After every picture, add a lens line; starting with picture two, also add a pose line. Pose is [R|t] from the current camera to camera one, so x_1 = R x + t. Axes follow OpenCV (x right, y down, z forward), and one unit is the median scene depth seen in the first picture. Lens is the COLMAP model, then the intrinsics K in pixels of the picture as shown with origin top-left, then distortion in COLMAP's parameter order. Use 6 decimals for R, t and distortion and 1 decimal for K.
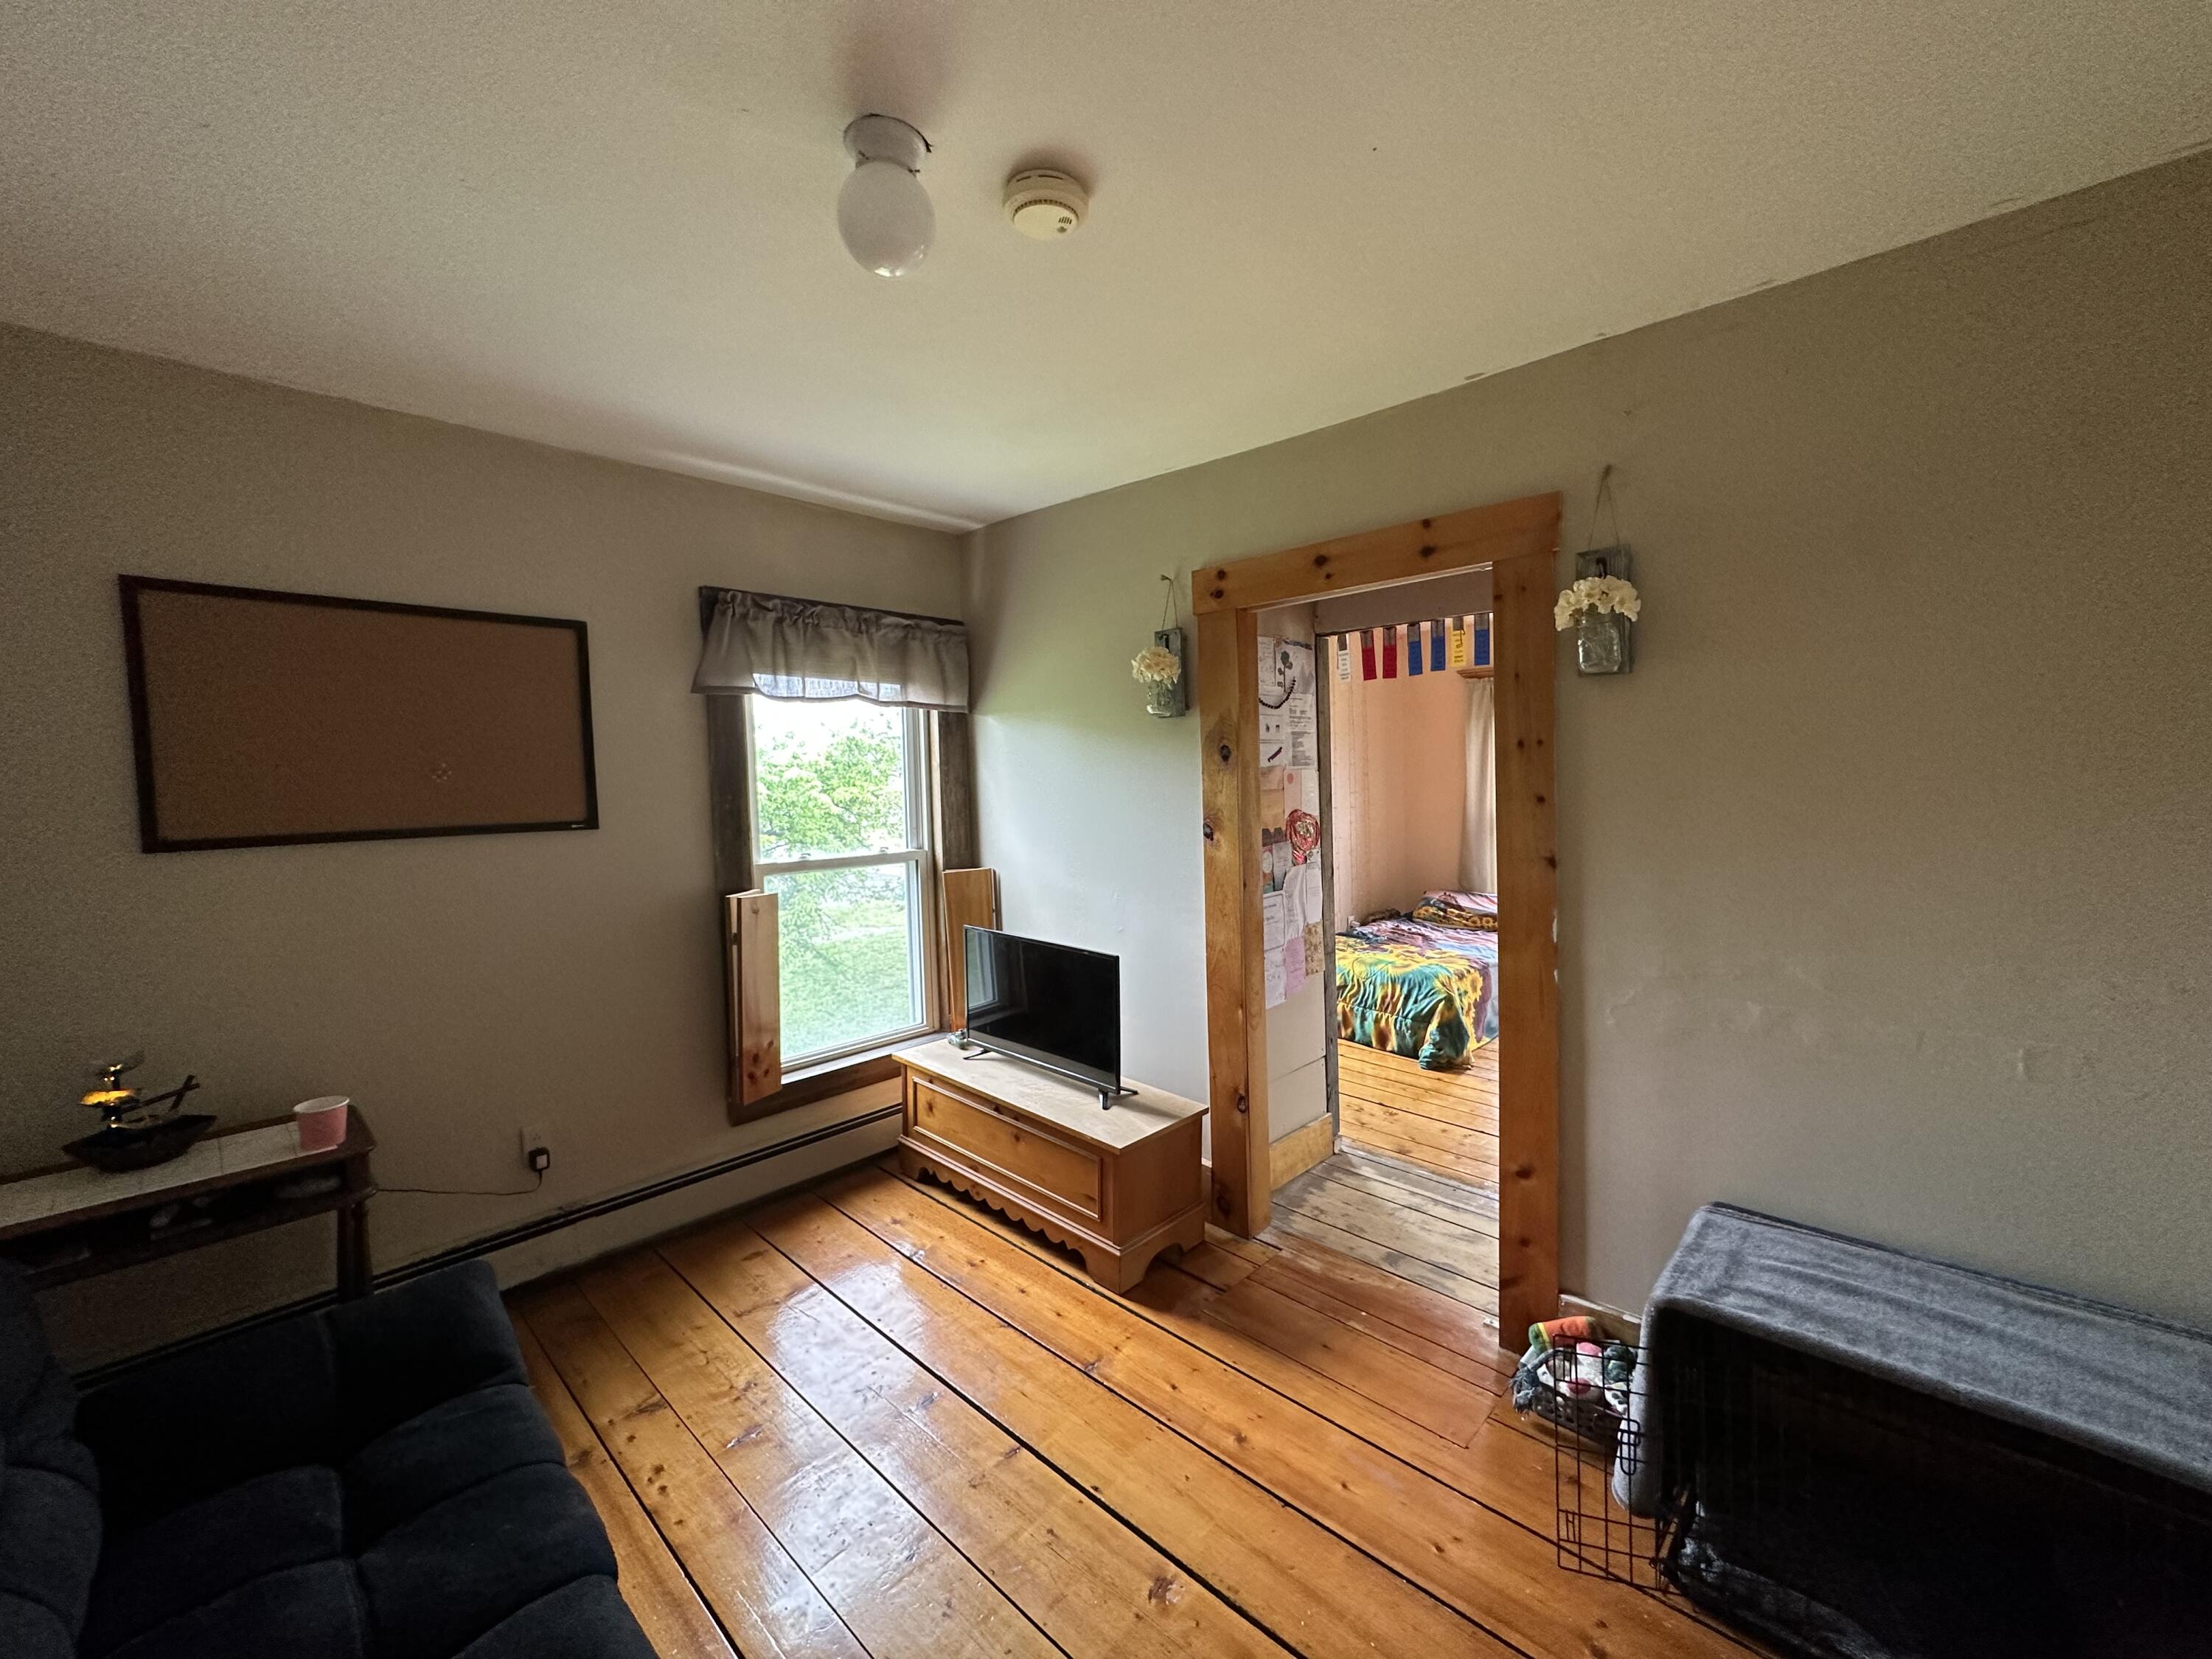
lens RADIAL K [[883.4, 0, 1106.0], [0, 883.4, 829.5], [0, 0, 1]] dist [-0.005810, 0.000365]
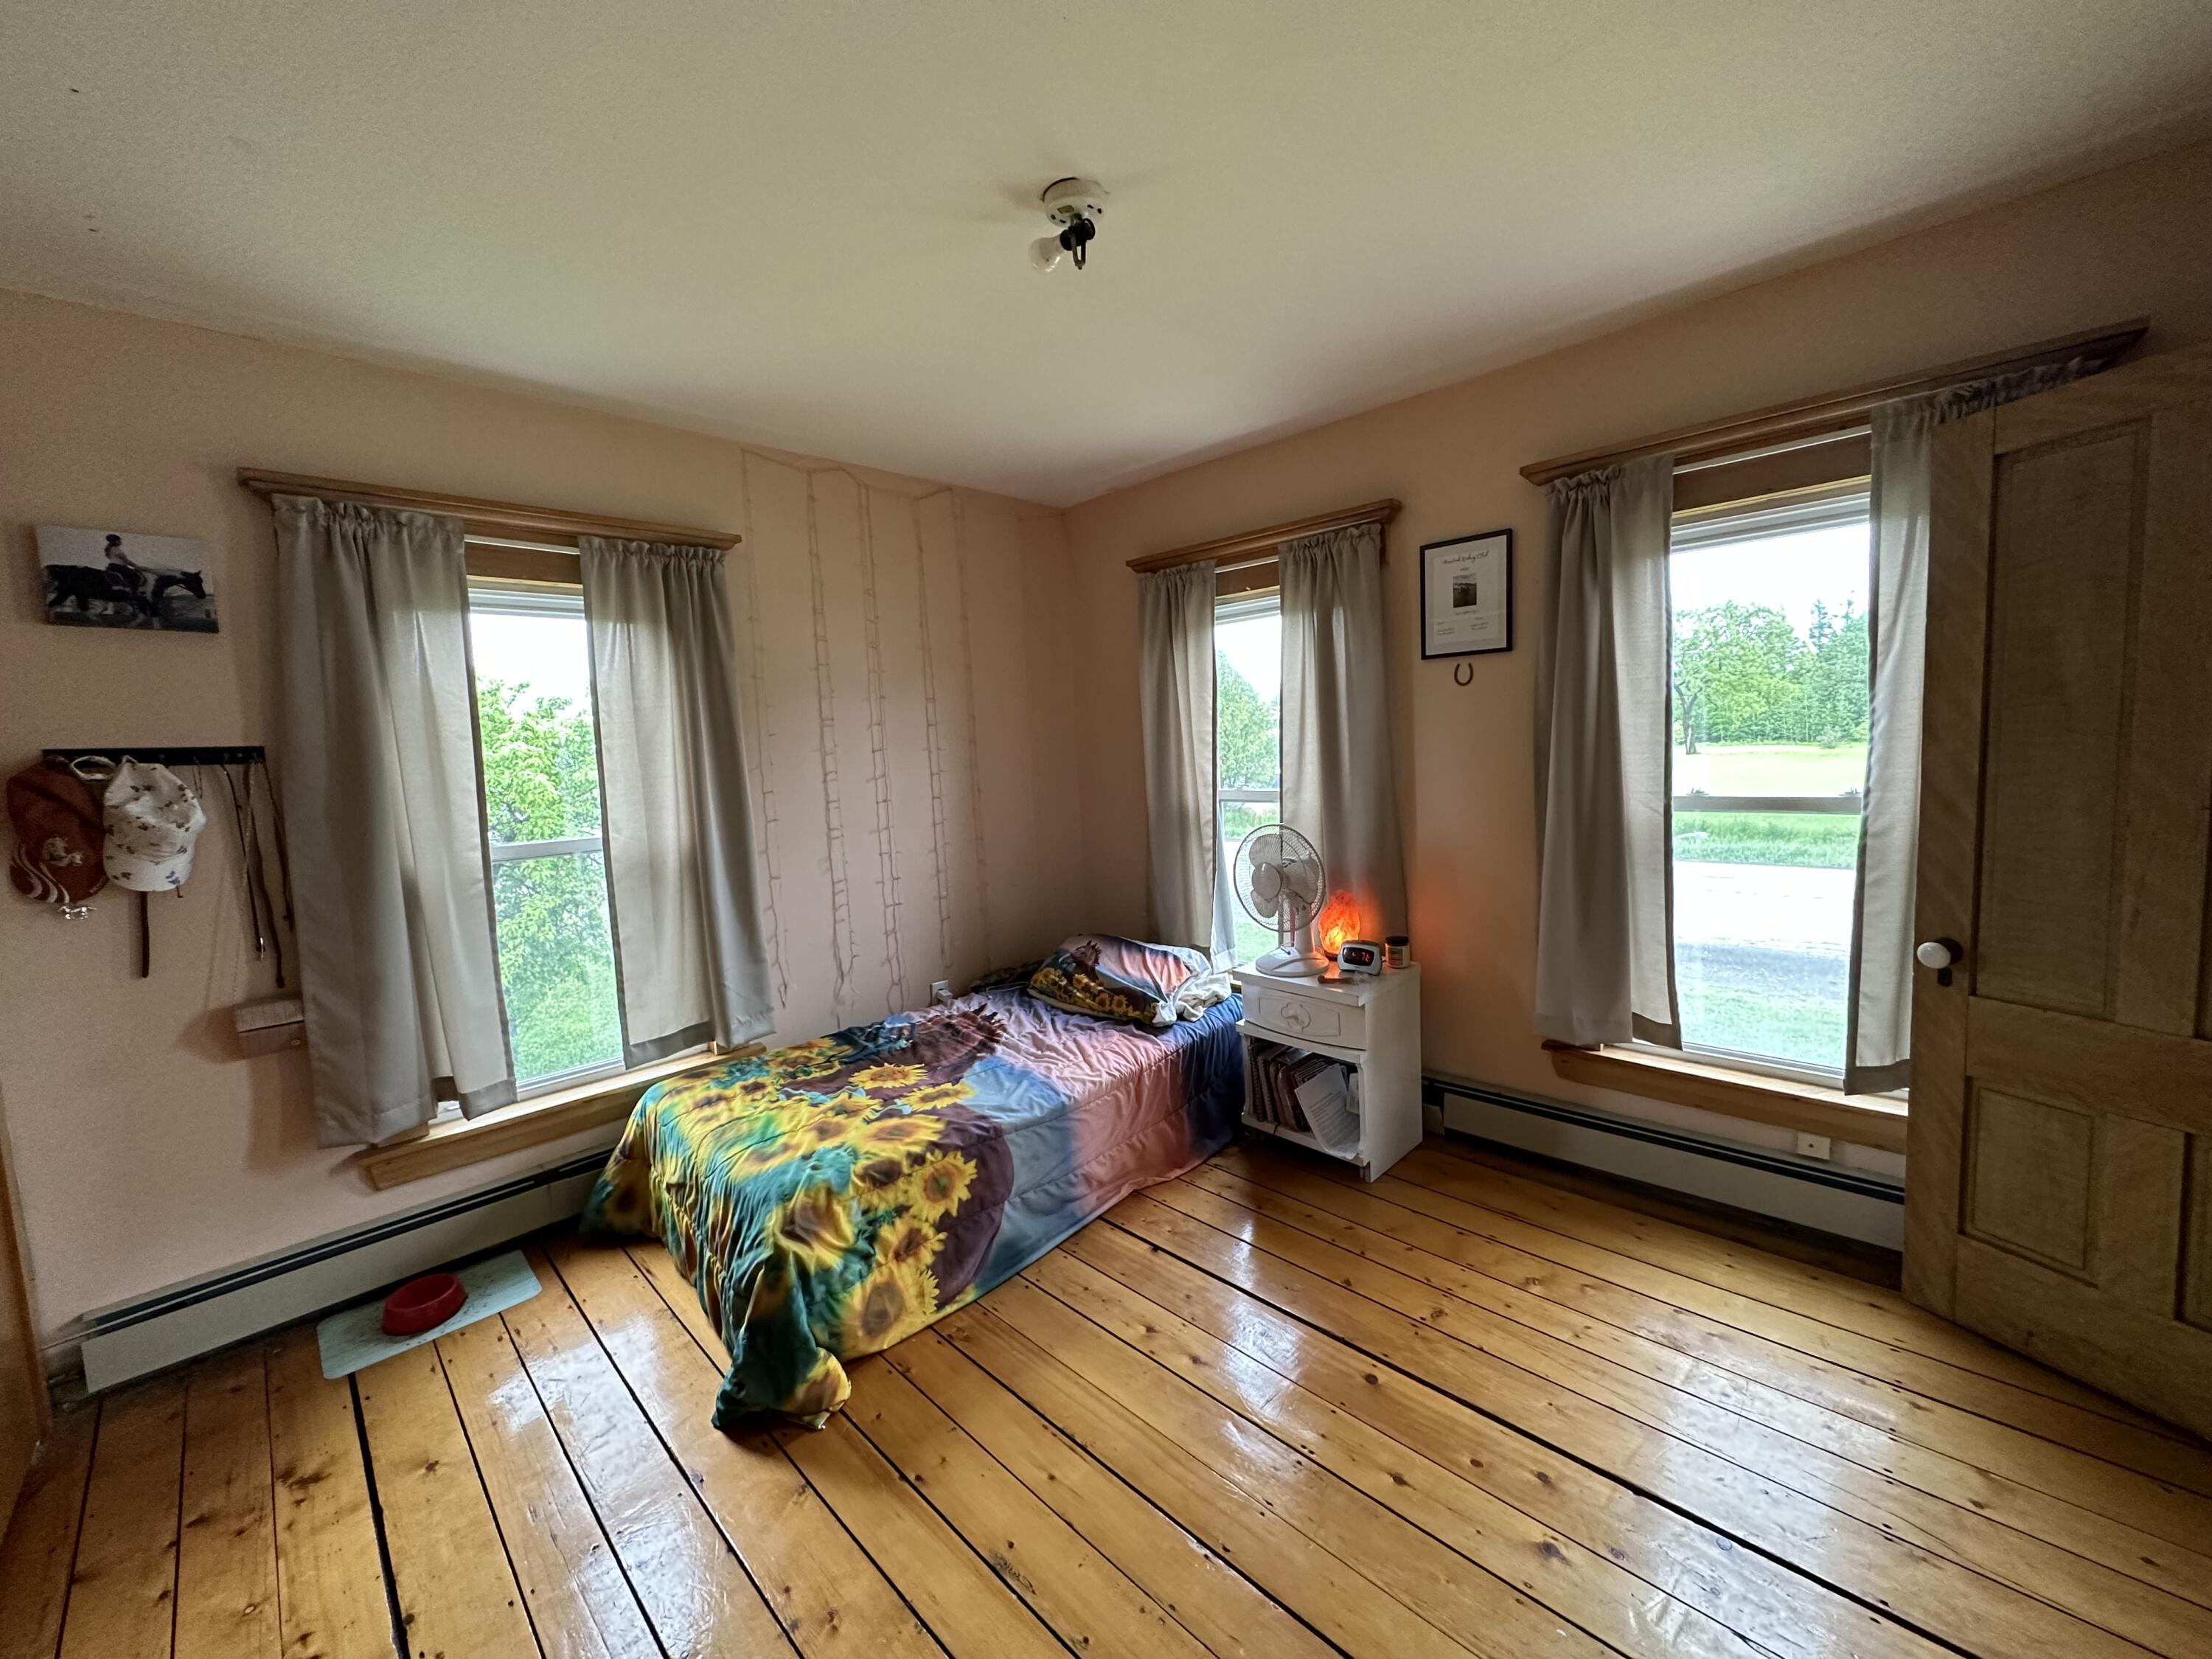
lens RADIAL K [[883.4, 0, 1106.0], [0, 883.4, 829.5], [0, 0, 1]] dist [-0.005810, 0.000365]
pose [[0.999460, -0.008194, -0.031830, 0.968768], [0.009615, 0.998951, 0.044765, -0.064090], [0.031430, -0.045046, 0.998490, 0.999389]]
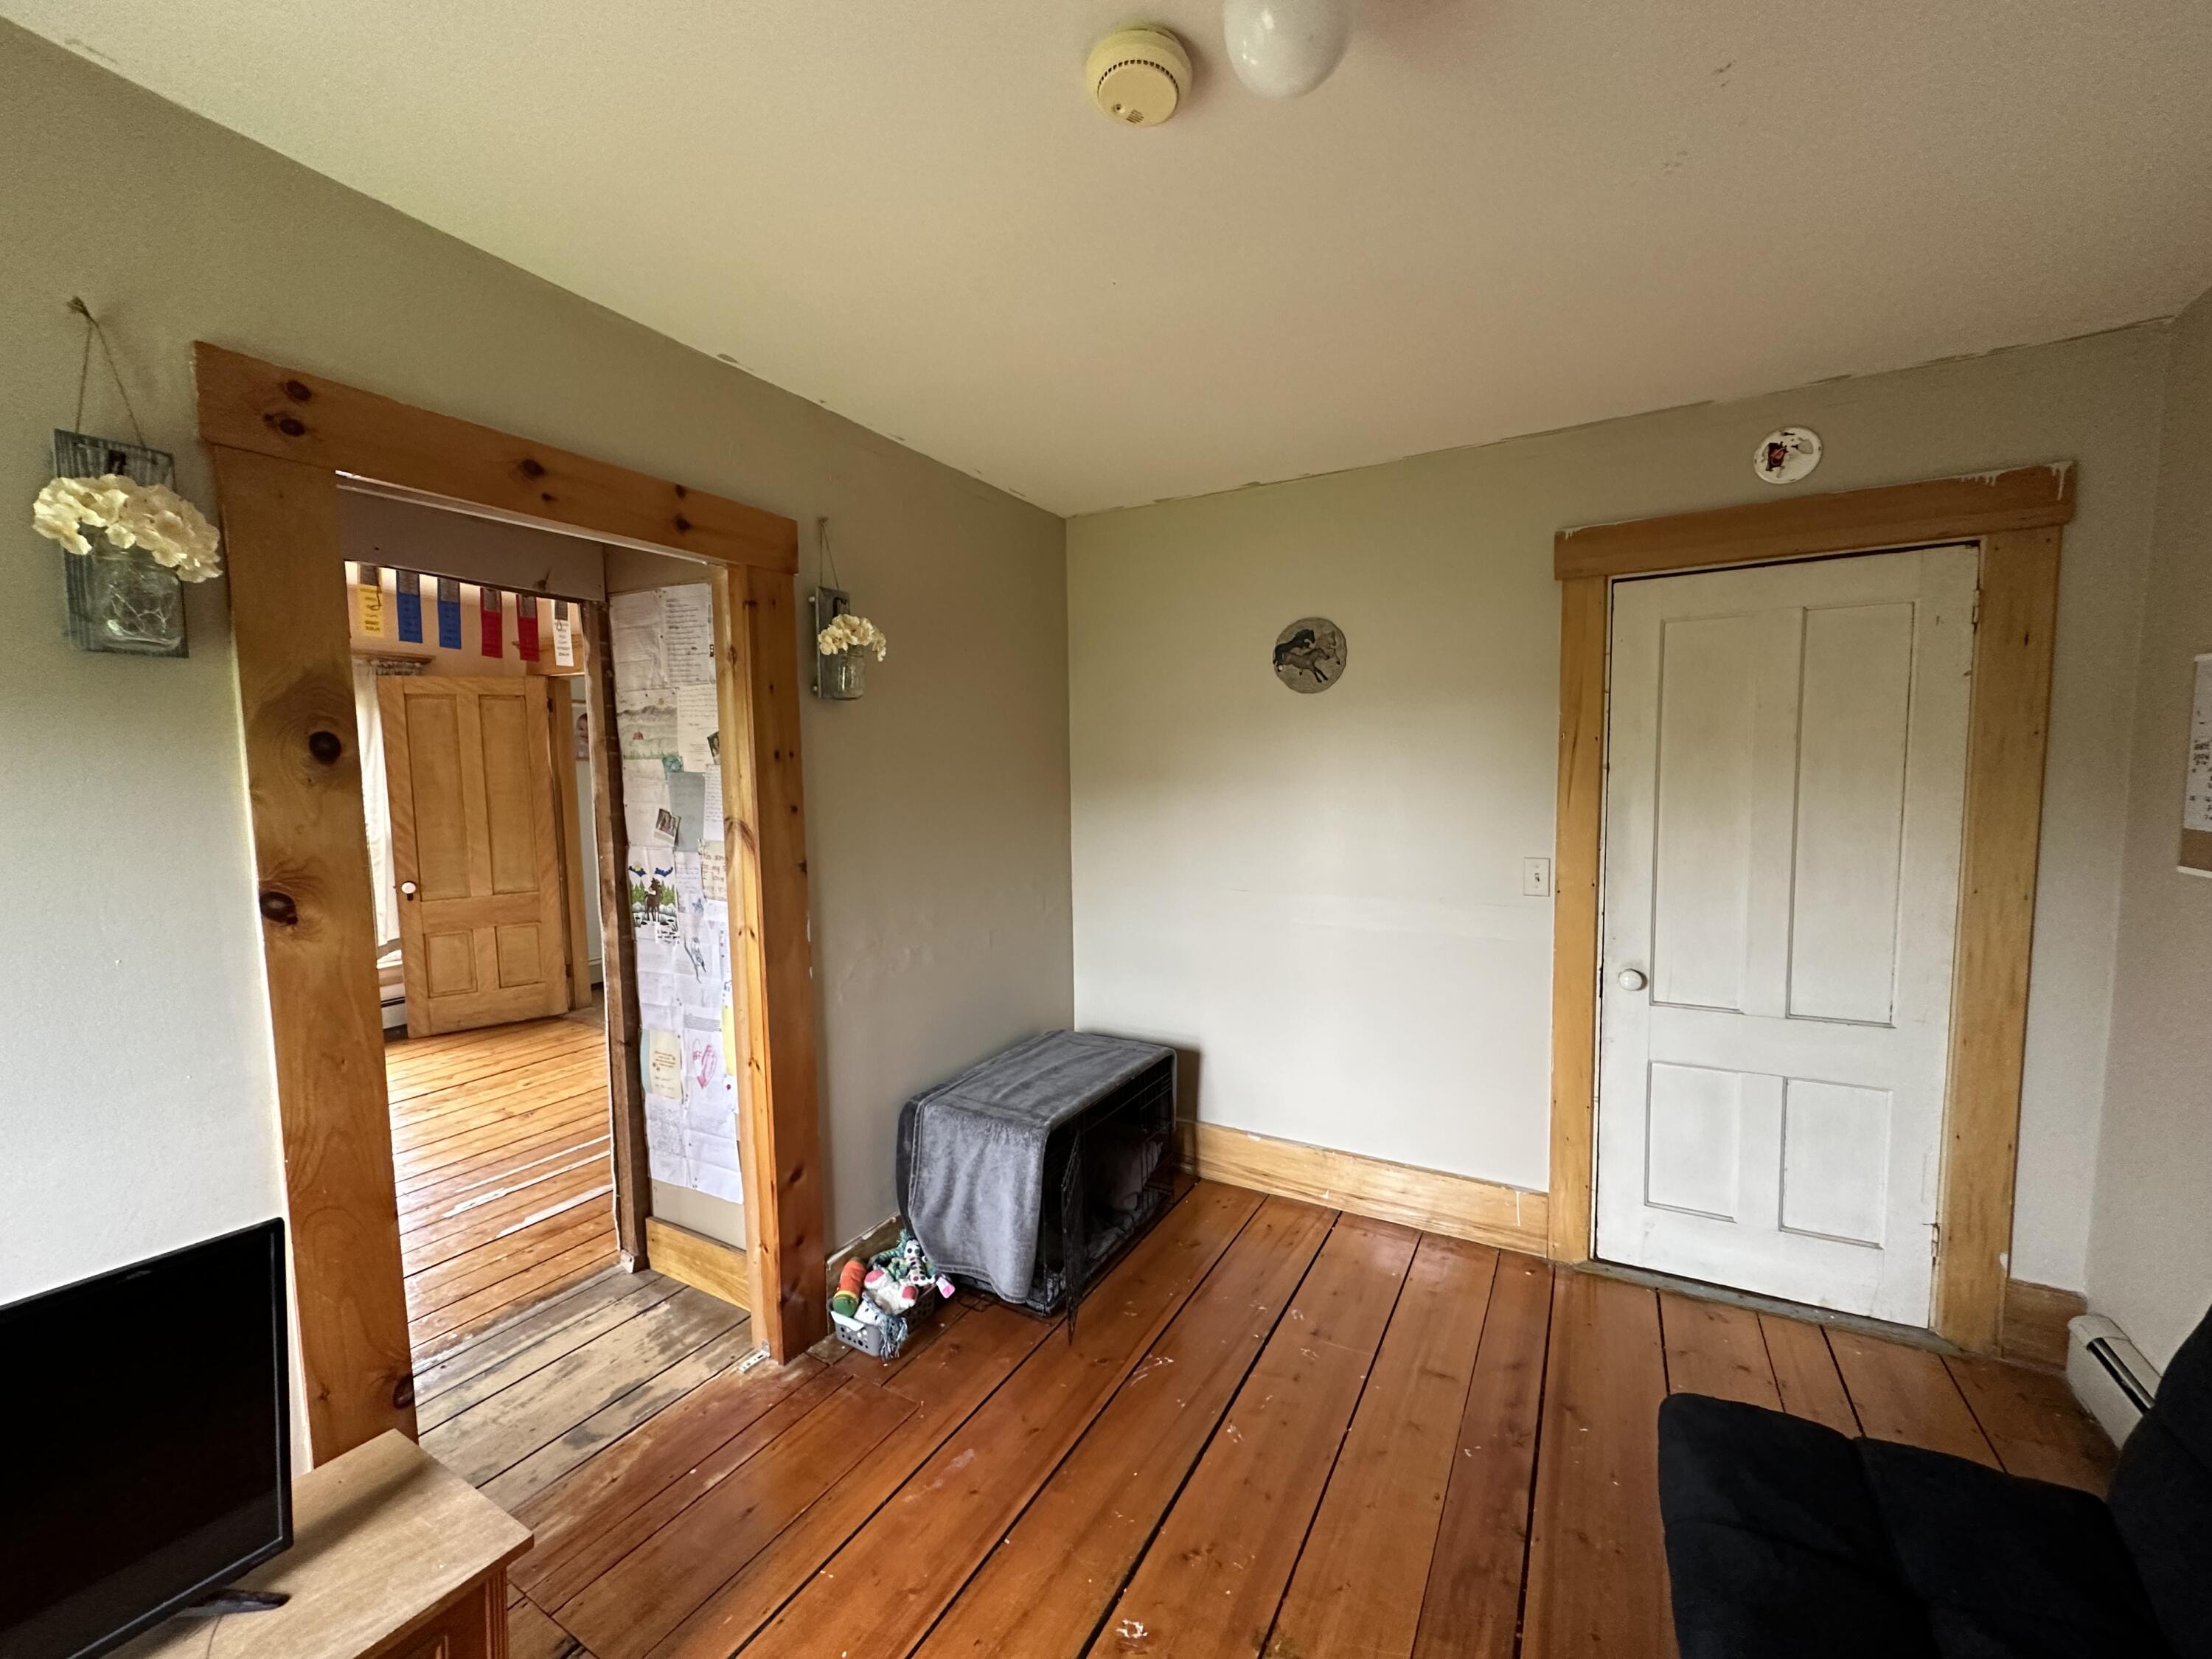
lens RADIAL K [[883.4, 0, 1106.0], [0, 883.4, 829.5], [0, 0, 1]] dist [-0.005810, 0.000365]
pose [[-0.242507, -0.039634, 0.969340, -0.525942], [0.078390, 0.995098, 0.060298, -0.037954], [-0.966977, 0.090610, -0.238212, 0.766434]]
